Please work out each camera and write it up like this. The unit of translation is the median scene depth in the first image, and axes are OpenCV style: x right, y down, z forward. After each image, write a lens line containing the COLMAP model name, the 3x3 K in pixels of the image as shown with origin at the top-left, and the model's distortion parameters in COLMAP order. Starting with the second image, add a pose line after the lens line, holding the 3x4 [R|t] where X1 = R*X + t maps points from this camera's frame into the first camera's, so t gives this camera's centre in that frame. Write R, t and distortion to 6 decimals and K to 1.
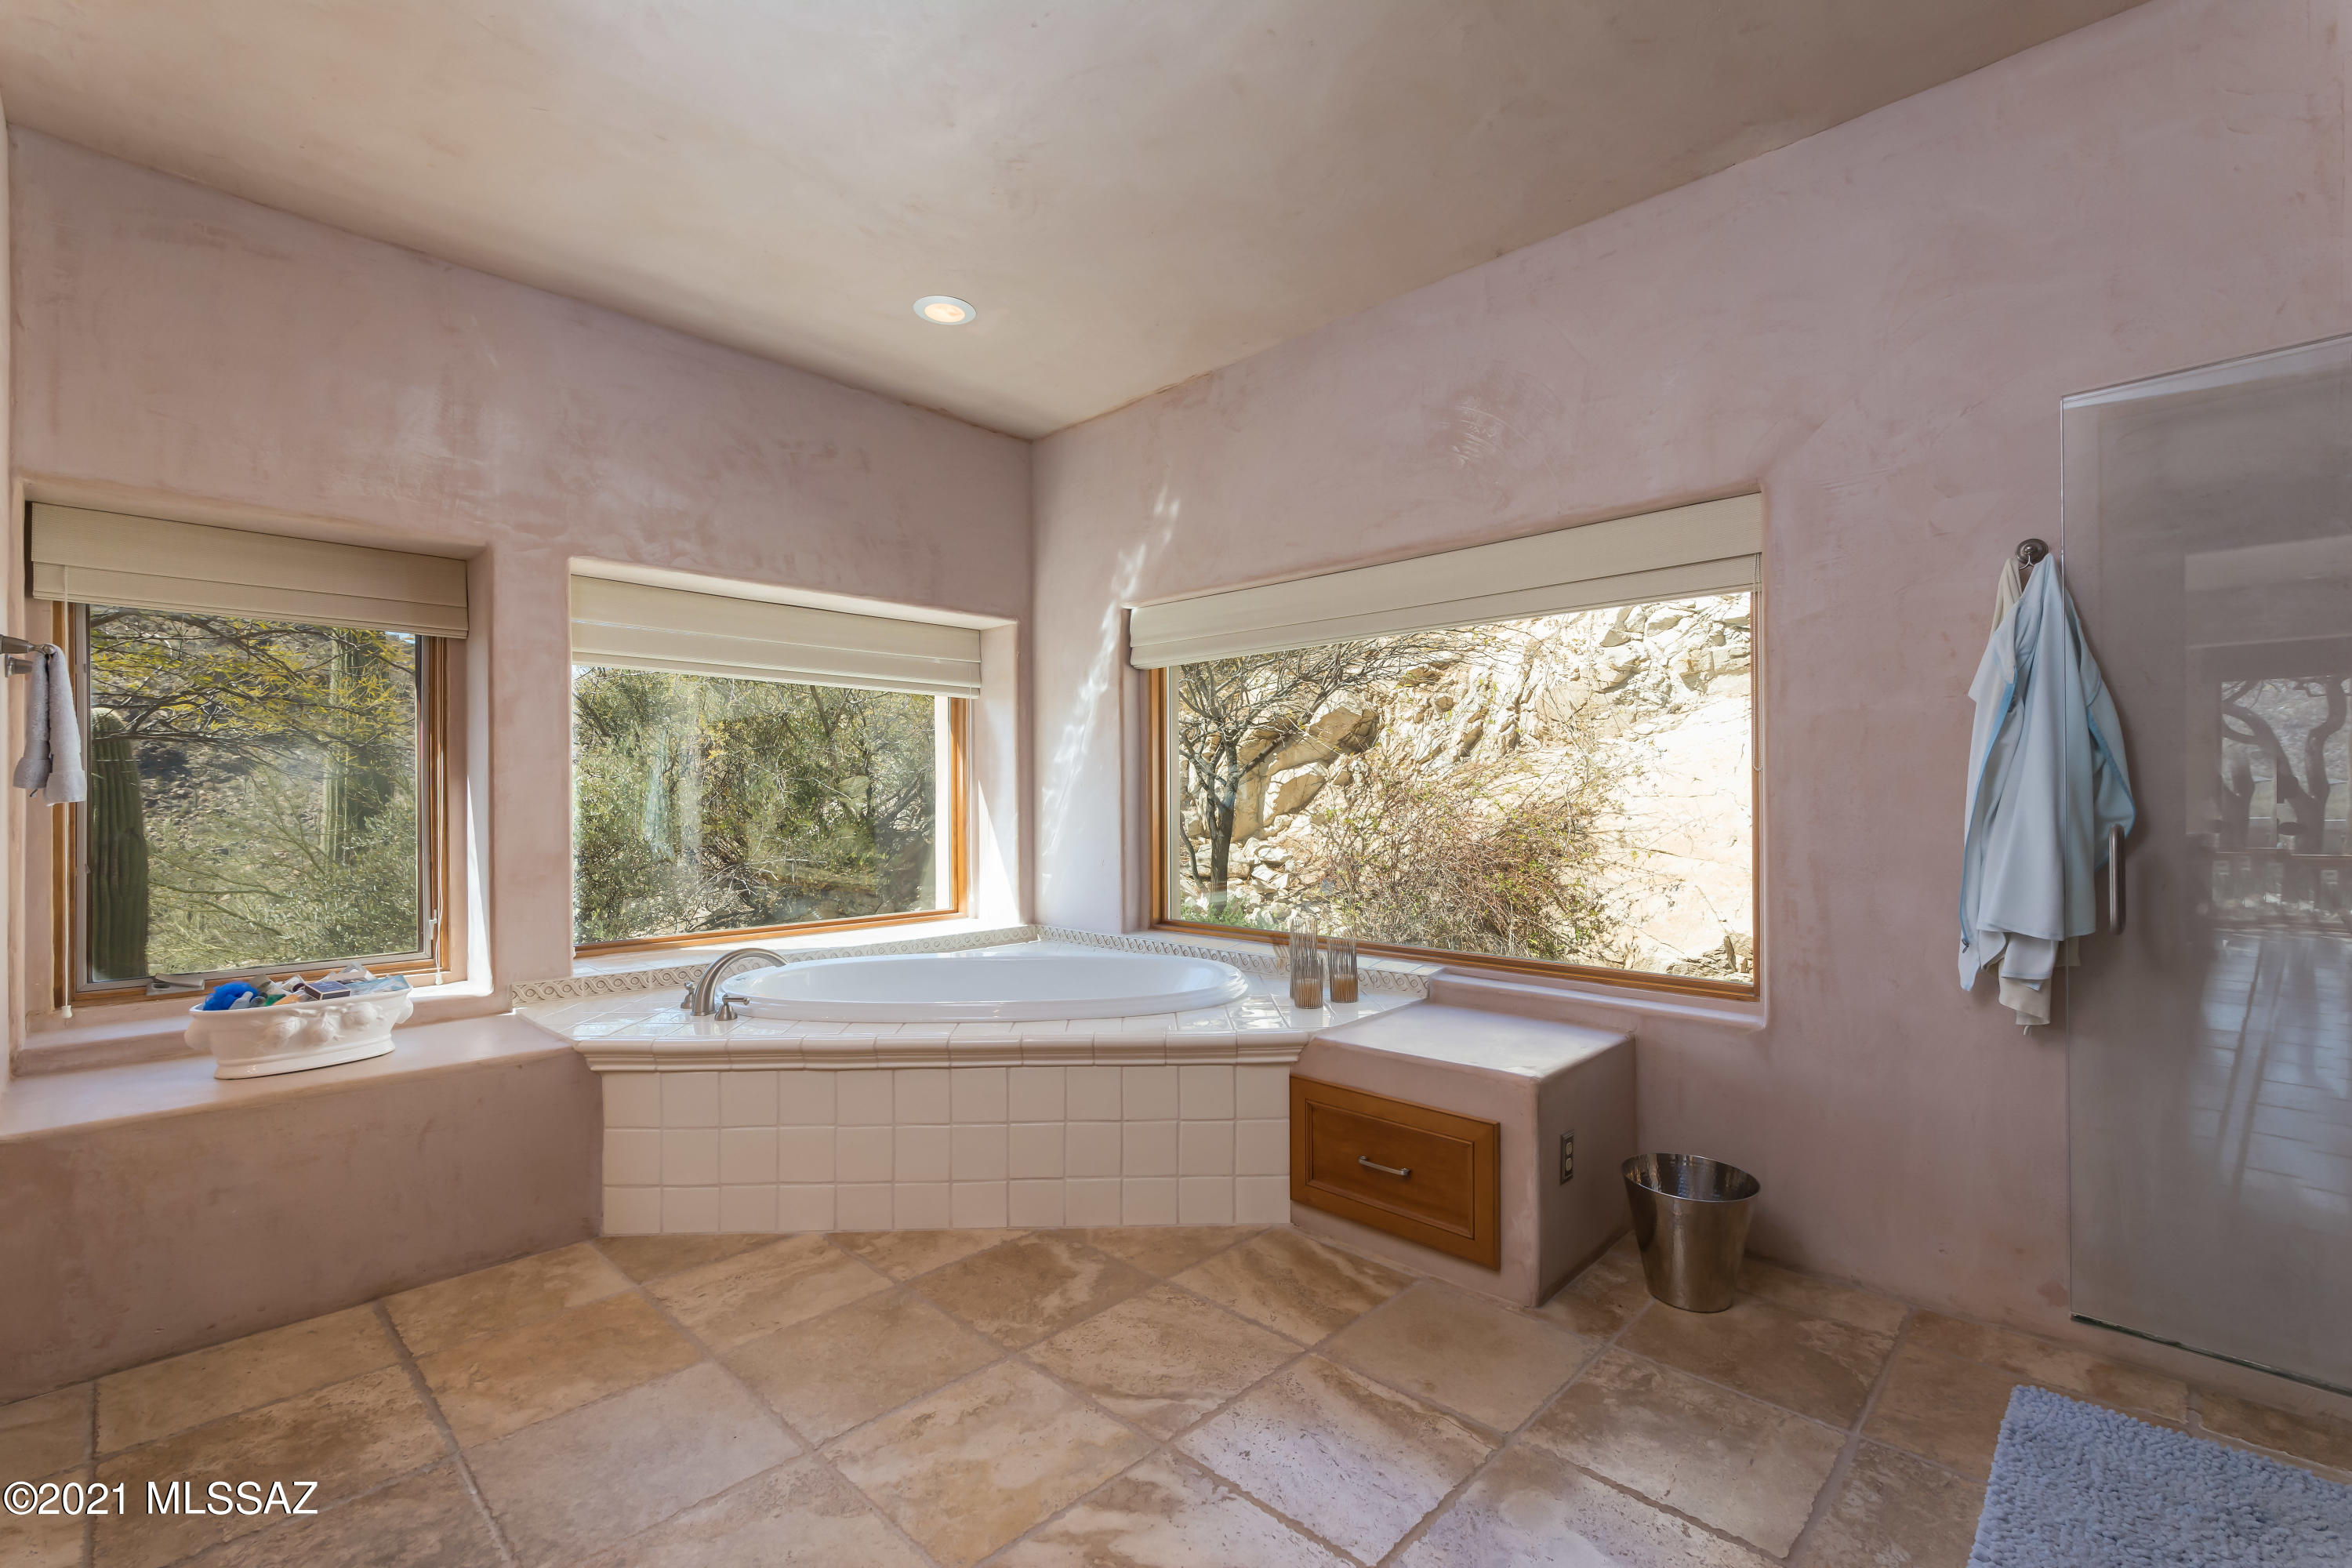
lens RADIAL K [[1022.2, 0, 1173.3], [0, 1022.2, 791.7], [0, 0, 1]] dist [0.002007, 0.000875]
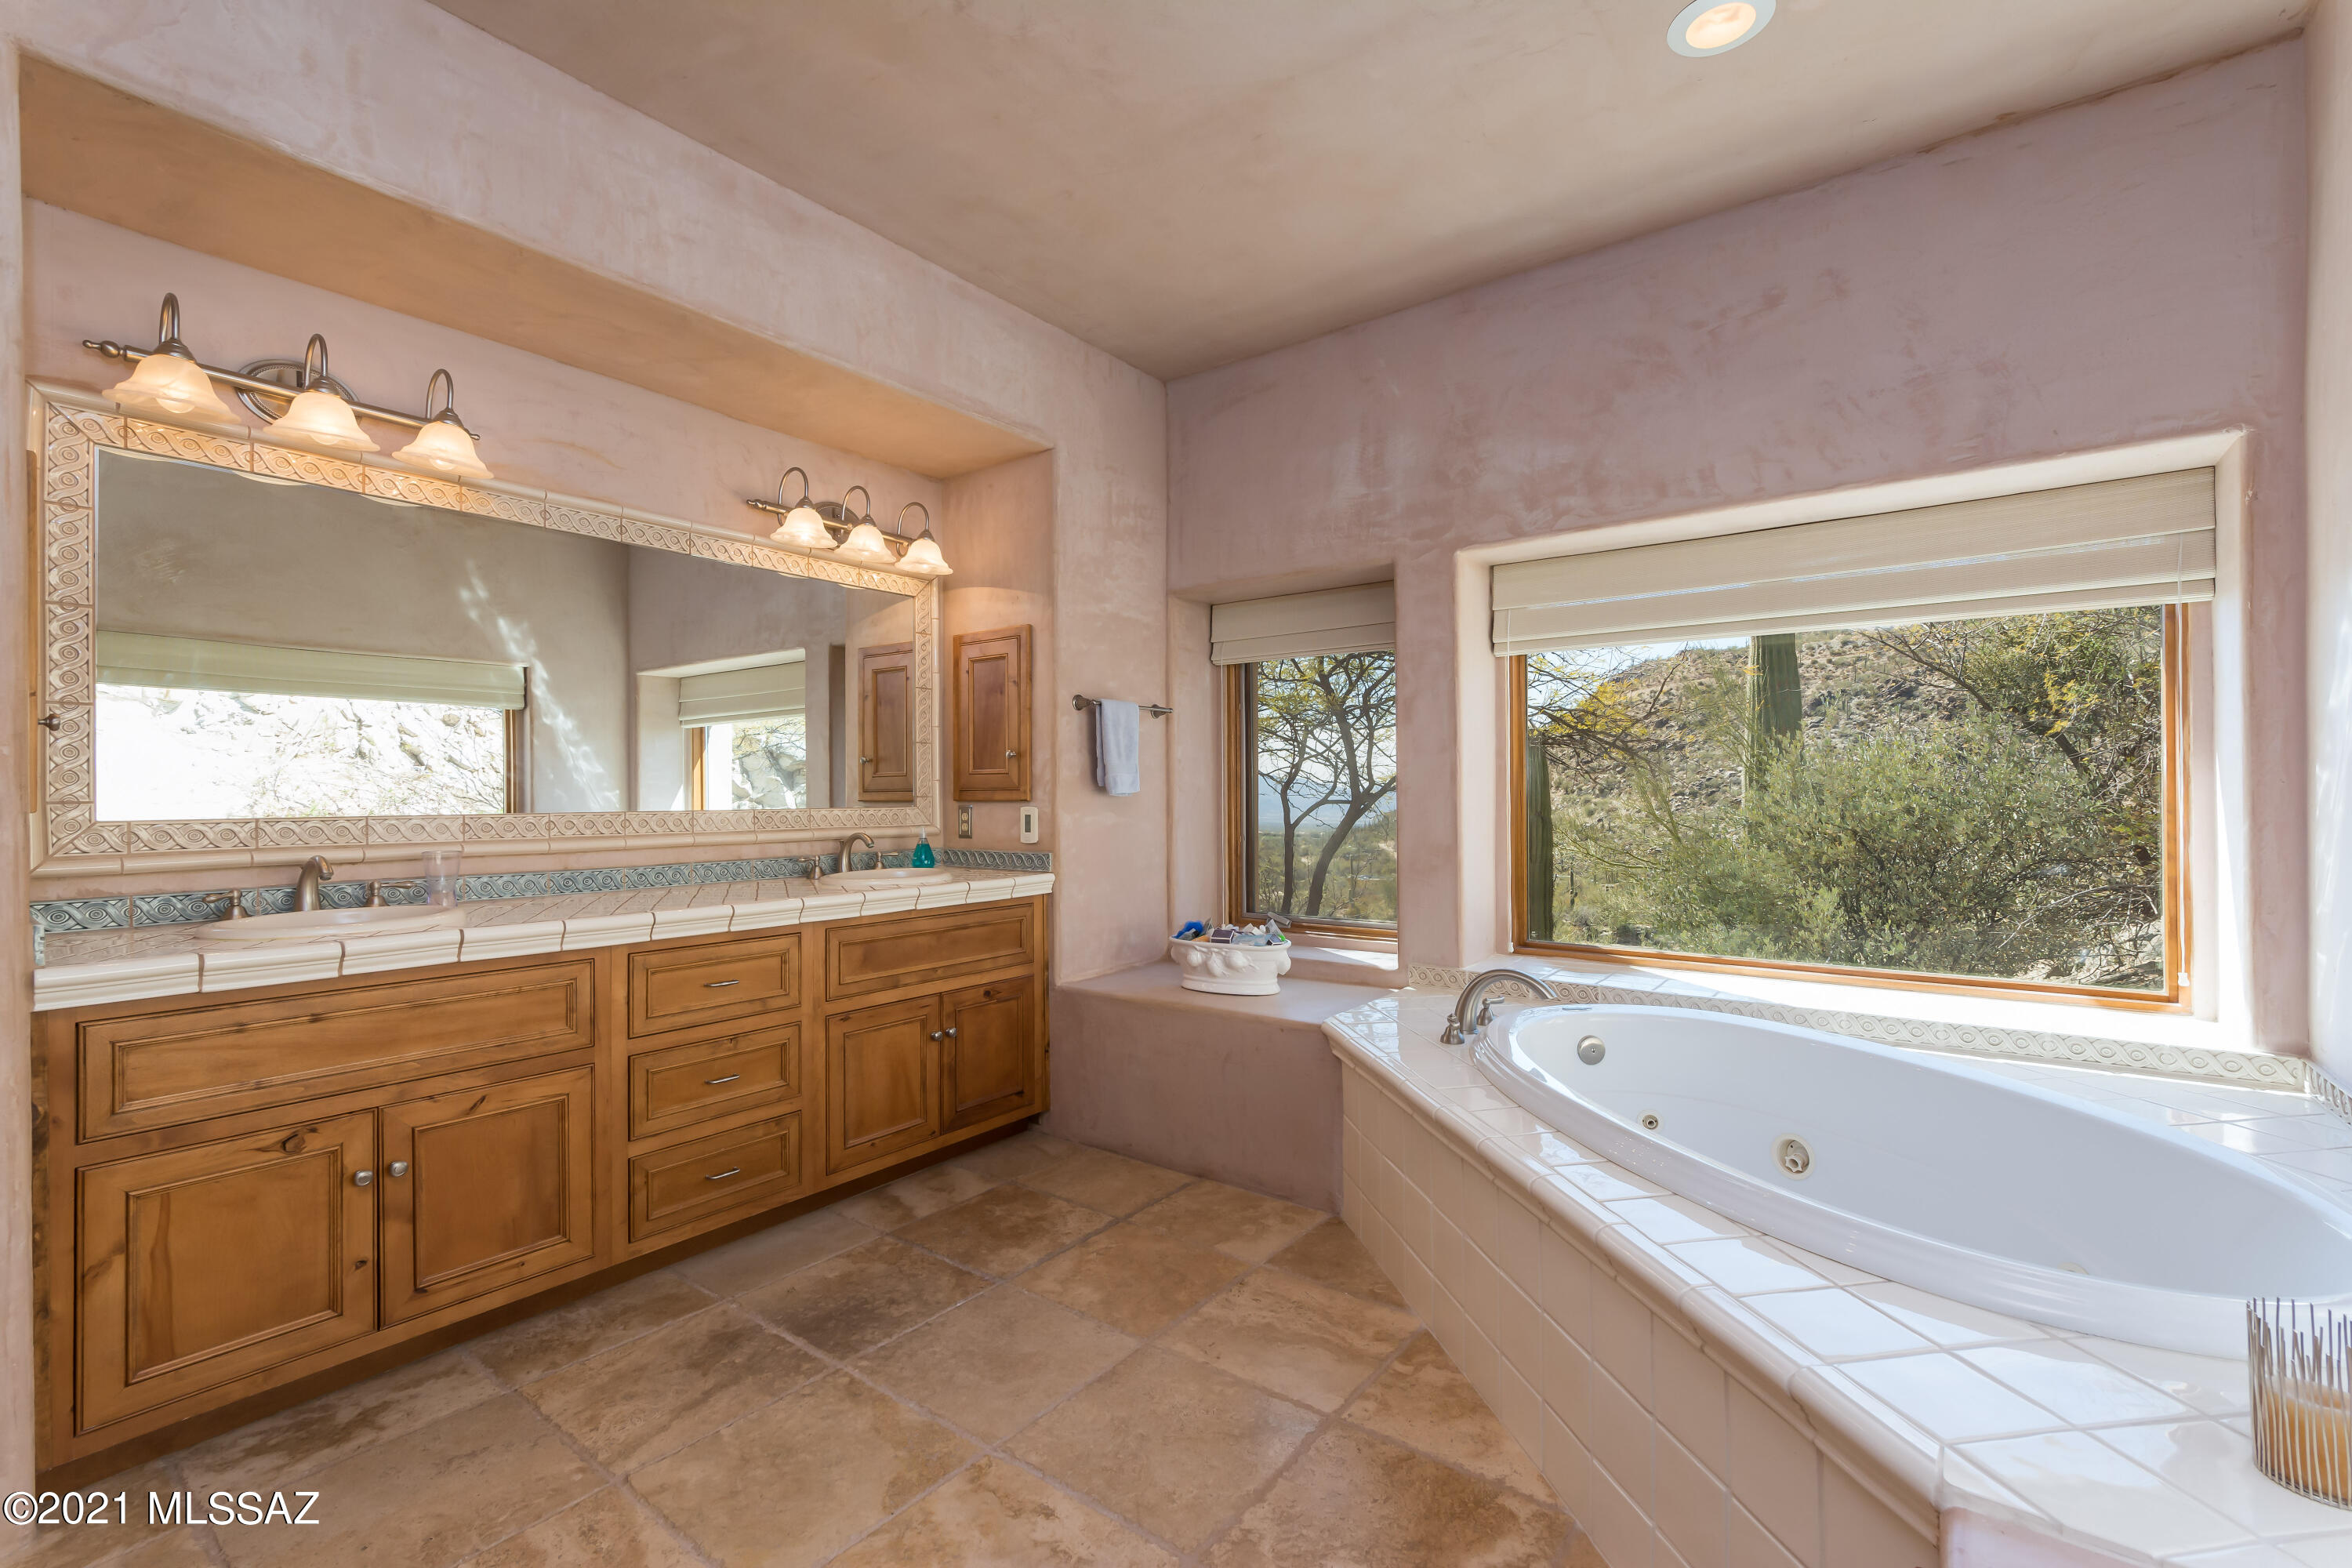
lens RADIAL K [[1022.2, 0, 1173.3], [0, 1022.2, 791.7], [0, 0, 1]] dist [0.002007, 0.000875]
pose [[0.128410, 0.003071, -0.991716, 0.459790], [0.008780, 0.999952, 0.004233, 0.000037], [0.991682, -0.009251, 0.128377, 0.734285]]
